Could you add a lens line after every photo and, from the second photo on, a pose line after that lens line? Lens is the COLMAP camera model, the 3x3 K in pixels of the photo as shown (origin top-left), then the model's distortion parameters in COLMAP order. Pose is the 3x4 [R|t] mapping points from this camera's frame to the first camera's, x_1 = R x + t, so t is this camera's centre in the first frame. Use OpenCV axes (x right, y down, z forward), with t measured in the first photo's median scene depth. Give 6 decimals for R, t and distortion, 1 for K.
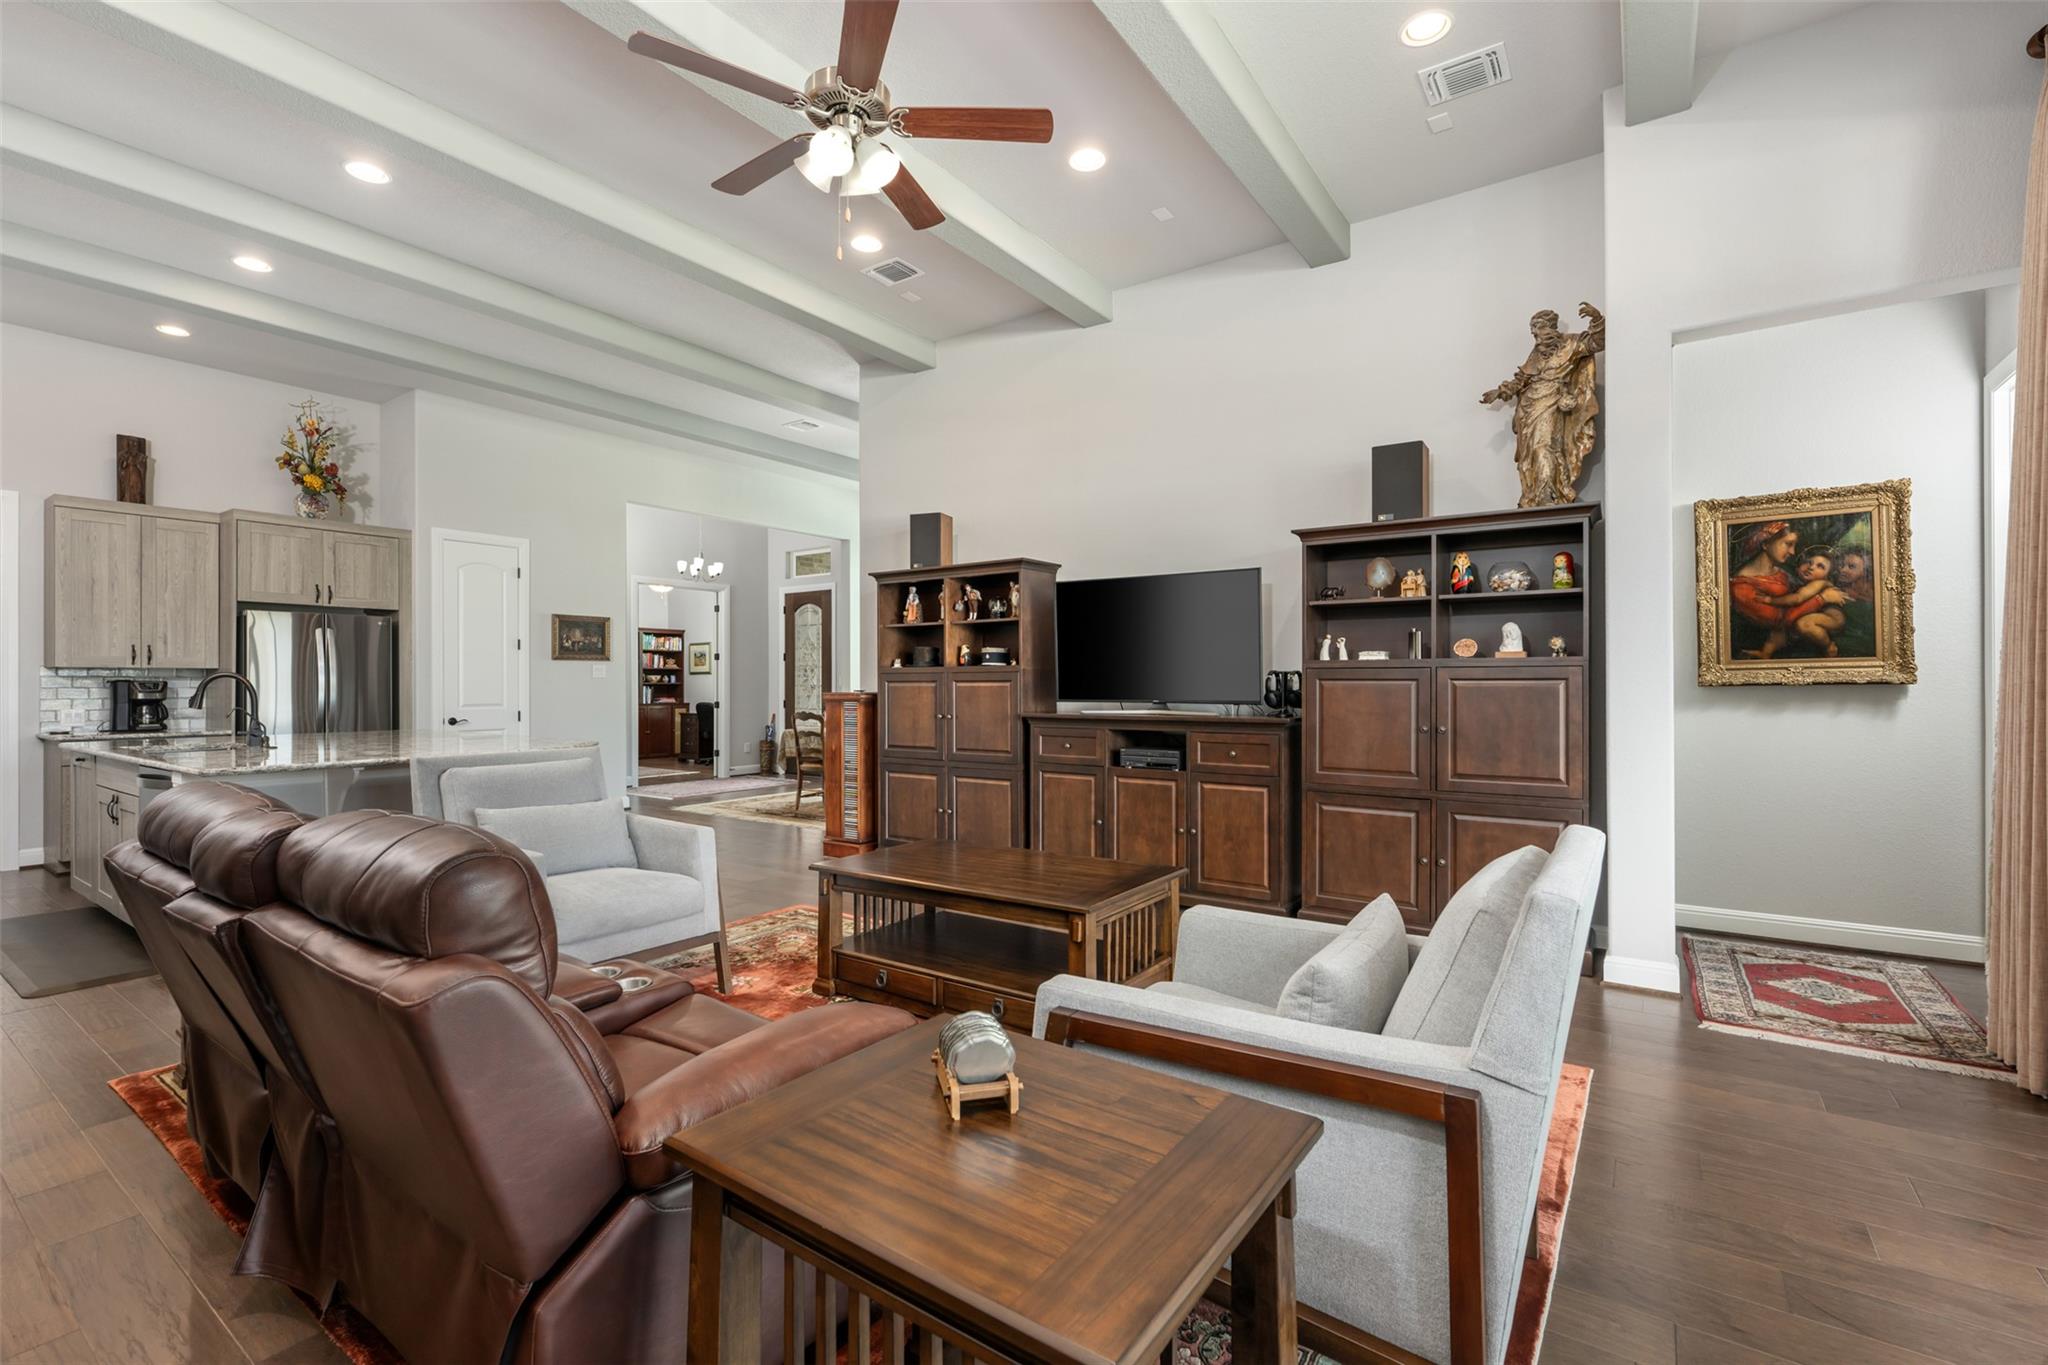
lens RADIAL K [[859.1, 0, 1017.5], [0, 859.1, 681.0], [0, 0, 1]] dist [-0.012042, 0.000614]
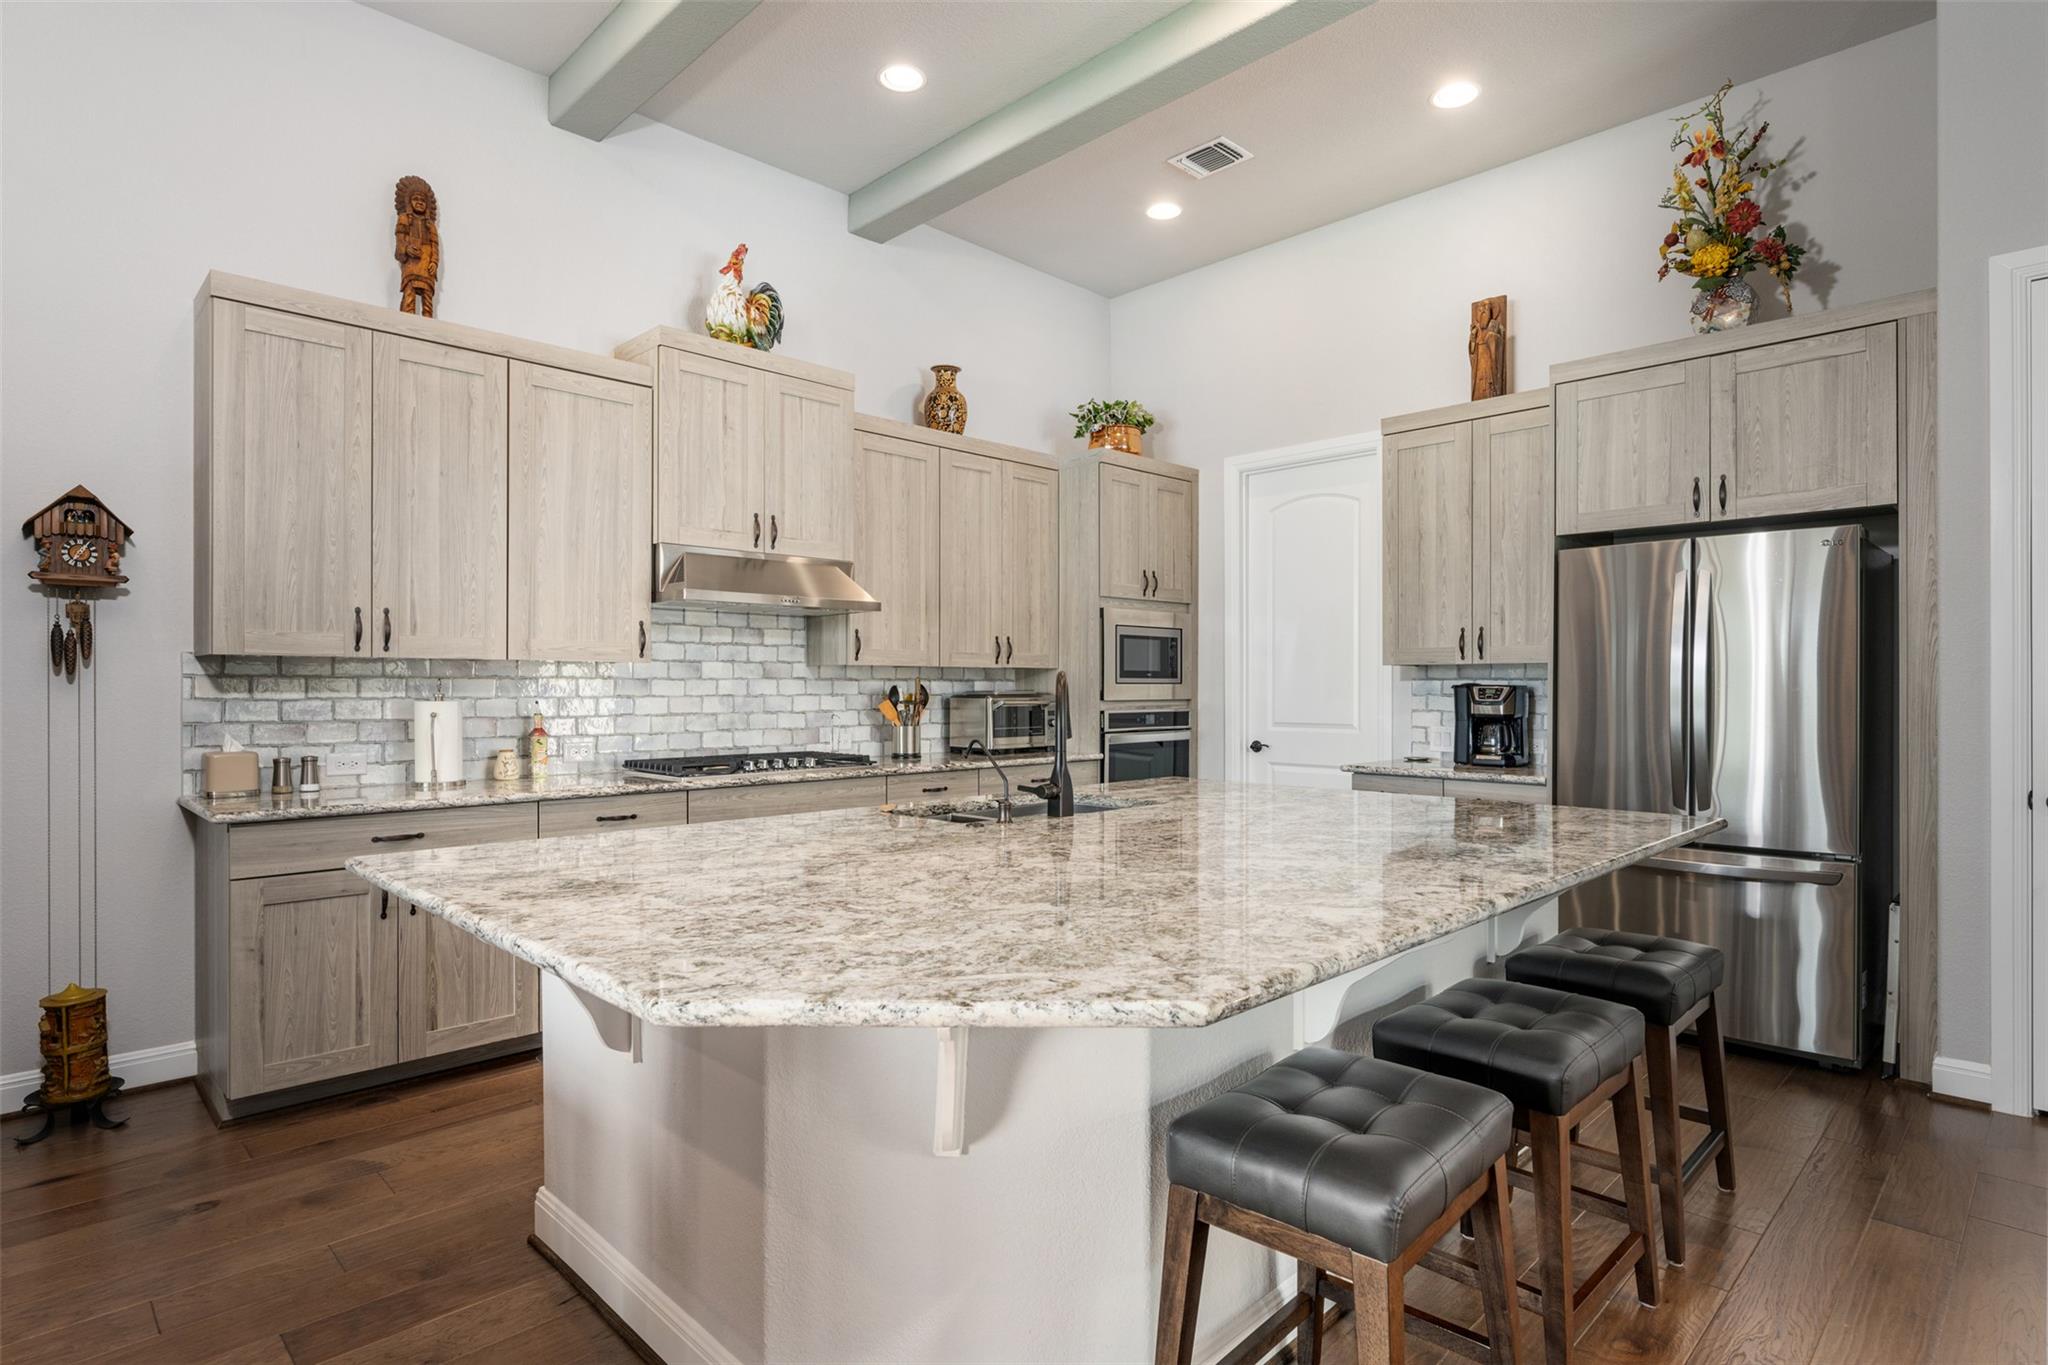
lens RADIAL K [[1074.3, 0, 1022.1], [0, 1074.3, 684.9], [0, 0, 1]] dist [0.019367, -0.001035]
pose [[-0.181946, 0.004786, -0.983297, -0.192551], [-0.001457, 0.999986, 0.005137, -0.004005], [0.983307, 0.002367, -0.181936, 0.817371]]
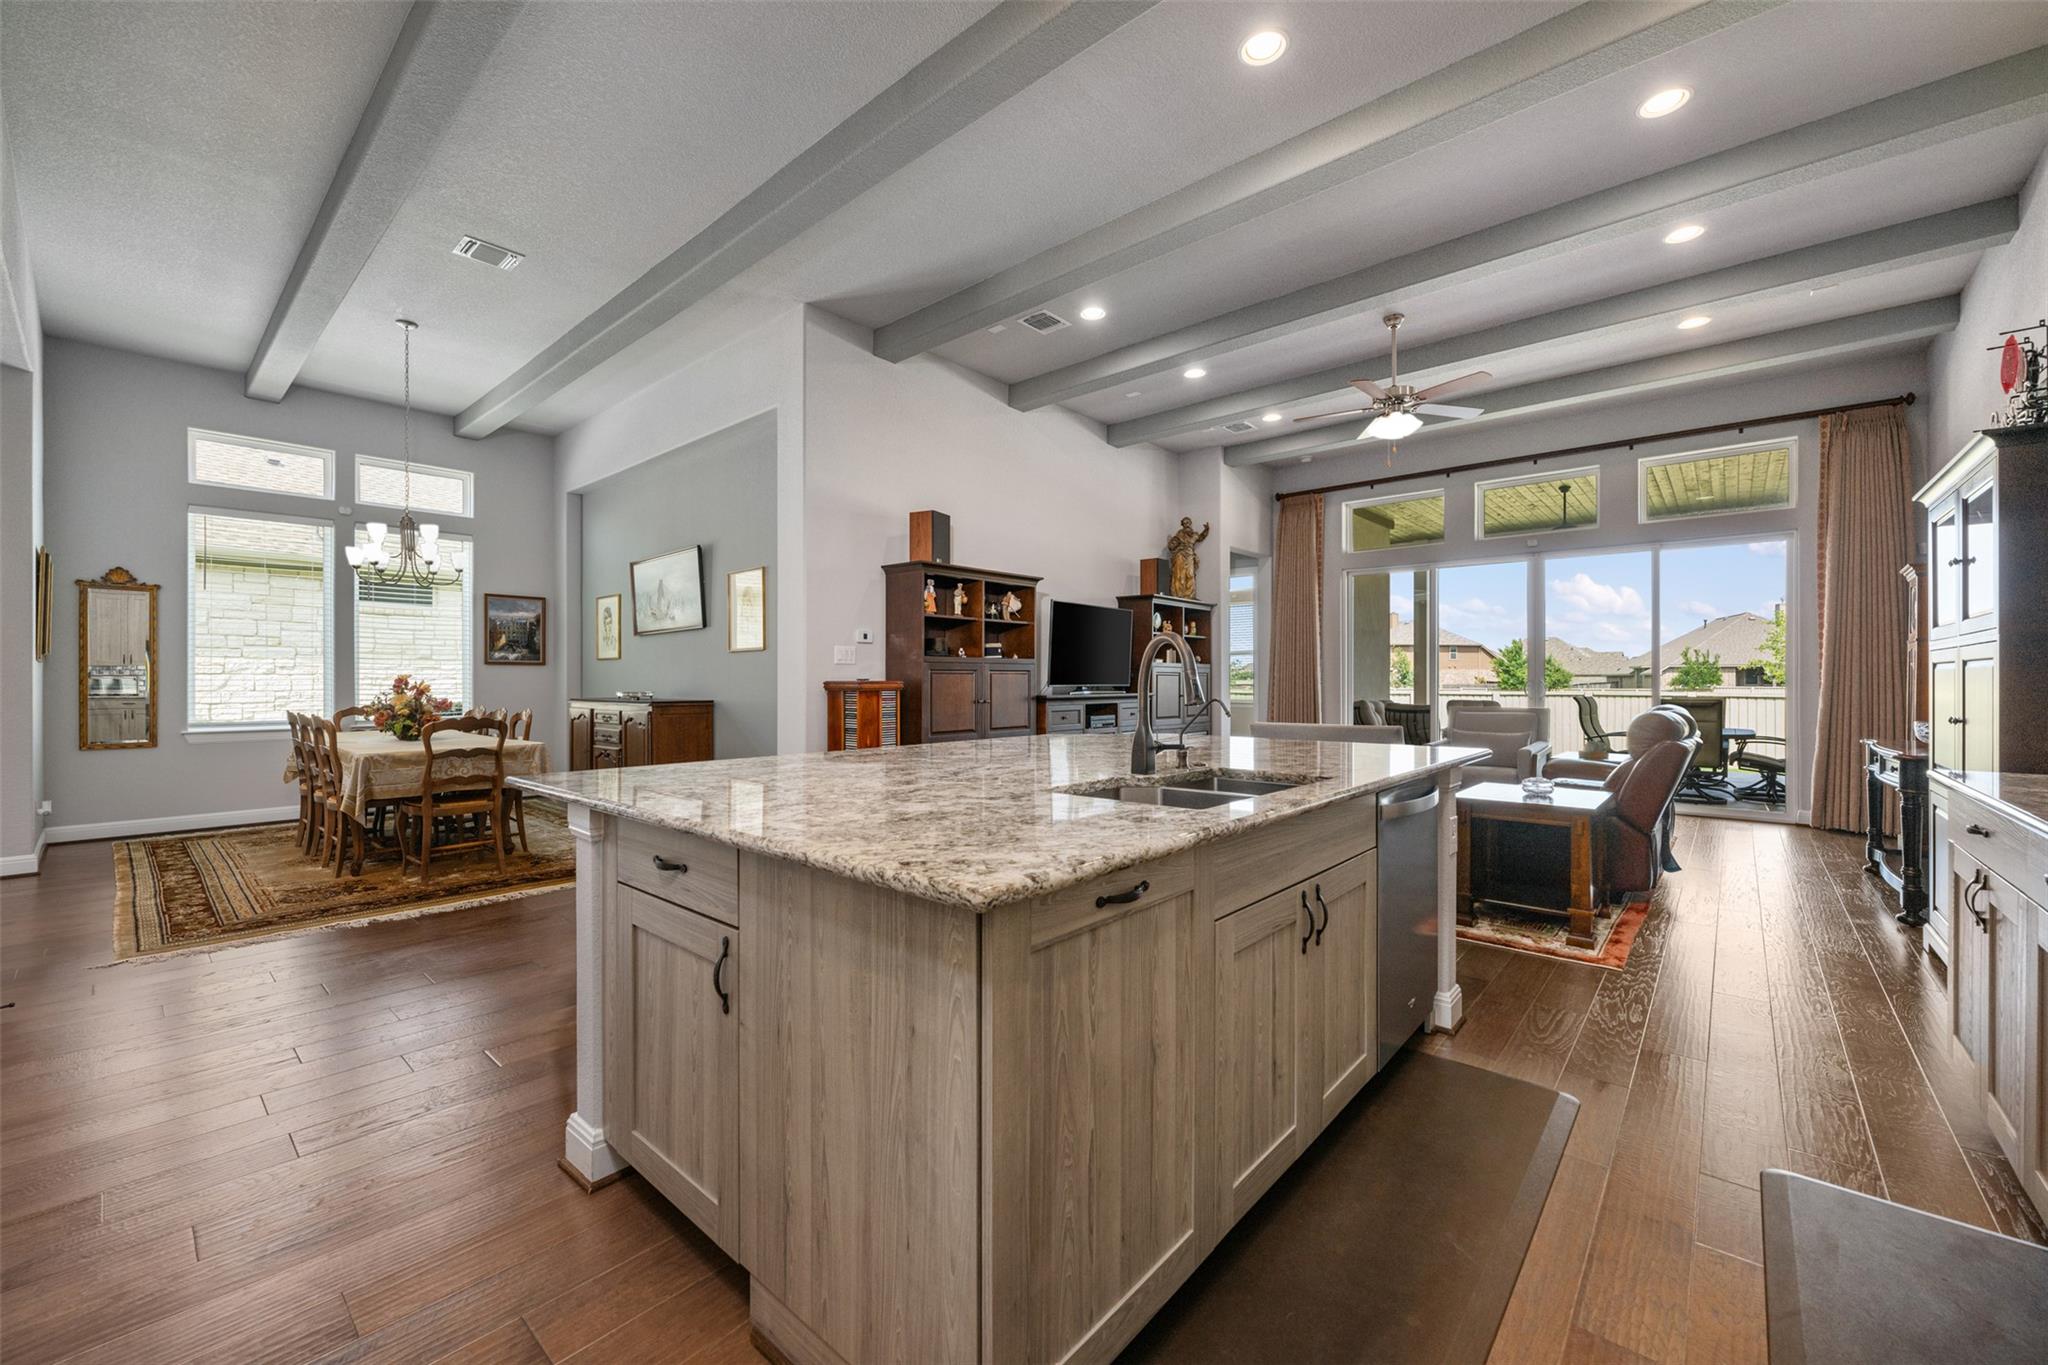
lens RADIAL K [[813.8, 0, 1025.4], [0, 813.8, 679.5], [0, 0, 1]] dist [-0.001466, 0.000237]
pose [[0.117147, 0.005122, 0.993101, -1.060753], [0.002327, 0.999983, -0.005432, 0.016244], [-0.993112, 0.002948, 0.117133, 0.750814]]
